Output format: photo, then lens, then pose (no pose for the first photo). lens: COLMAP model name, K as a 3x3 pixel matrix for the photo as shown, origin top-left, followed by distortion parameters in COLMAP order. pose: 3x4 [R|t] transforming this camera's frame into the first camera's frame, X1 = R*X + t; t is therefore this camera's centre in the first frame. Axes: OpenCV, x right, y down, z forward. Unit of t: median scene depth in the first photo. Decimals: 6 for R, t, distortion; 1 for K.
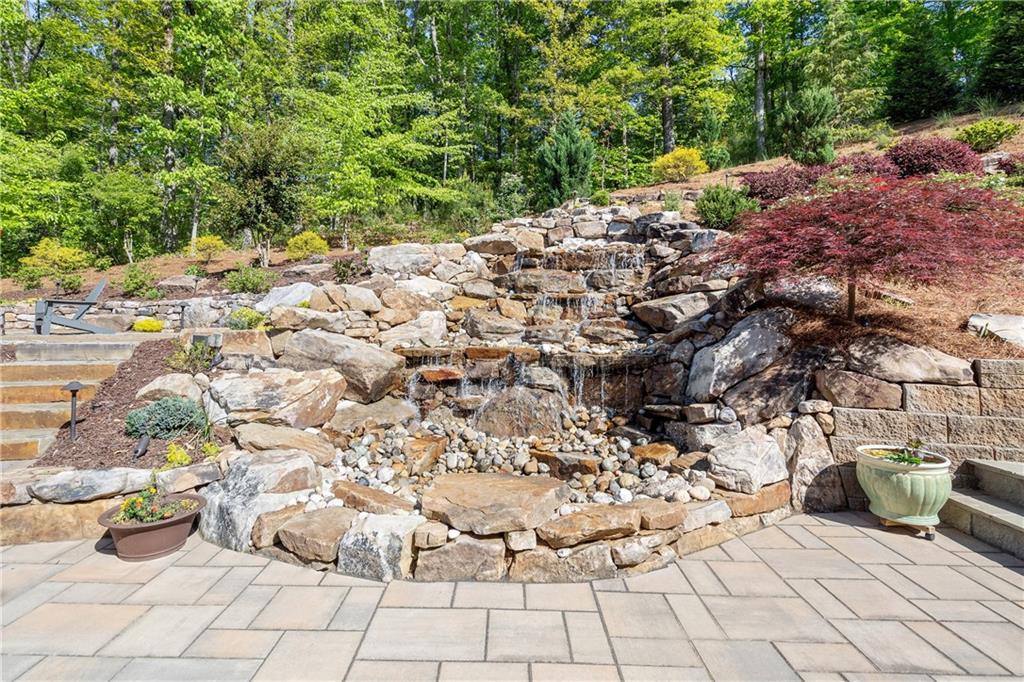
lens RADIAL K [[457.3, 0, 522.1], [0, 457.3, 335.5], [0, 0, 1]] dist [-0.002399, 0.000191]
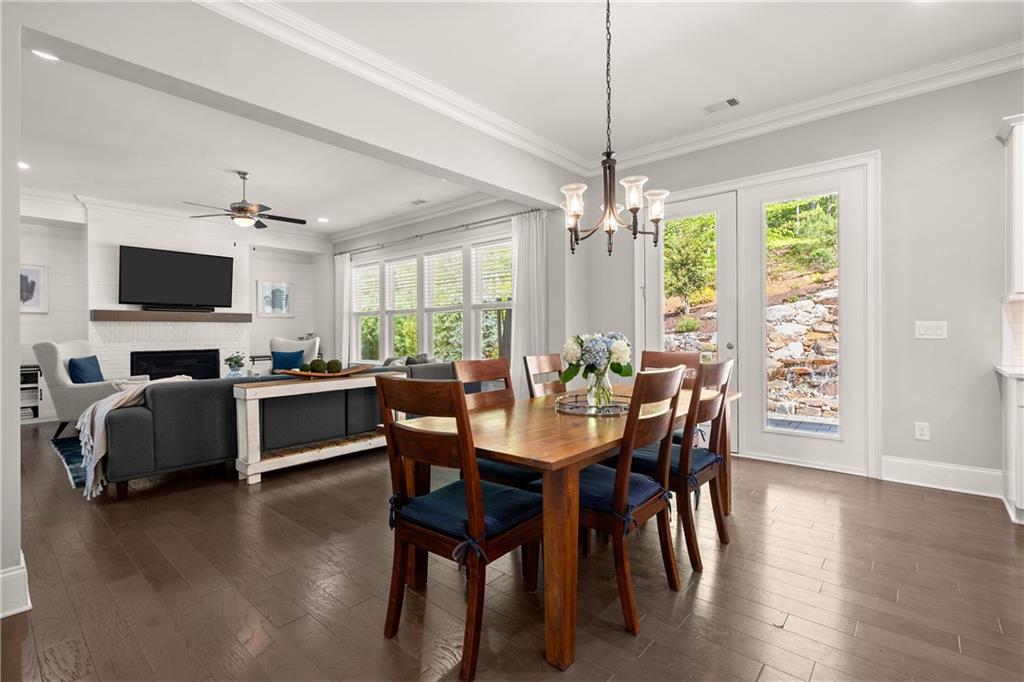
lens RADIAL K [[457.3, 0, 522.1], [0, 457.3, 335.5], [0, 0, 1]] dist [-0.002399, 0.000191]
pose [[0.750794, -0.036498, -0.659528, 0.286863], [0.021938, 0.999299, -0.030328, -0.054081], [0.660172, 0.008301, 0.751068, -1.635426]]
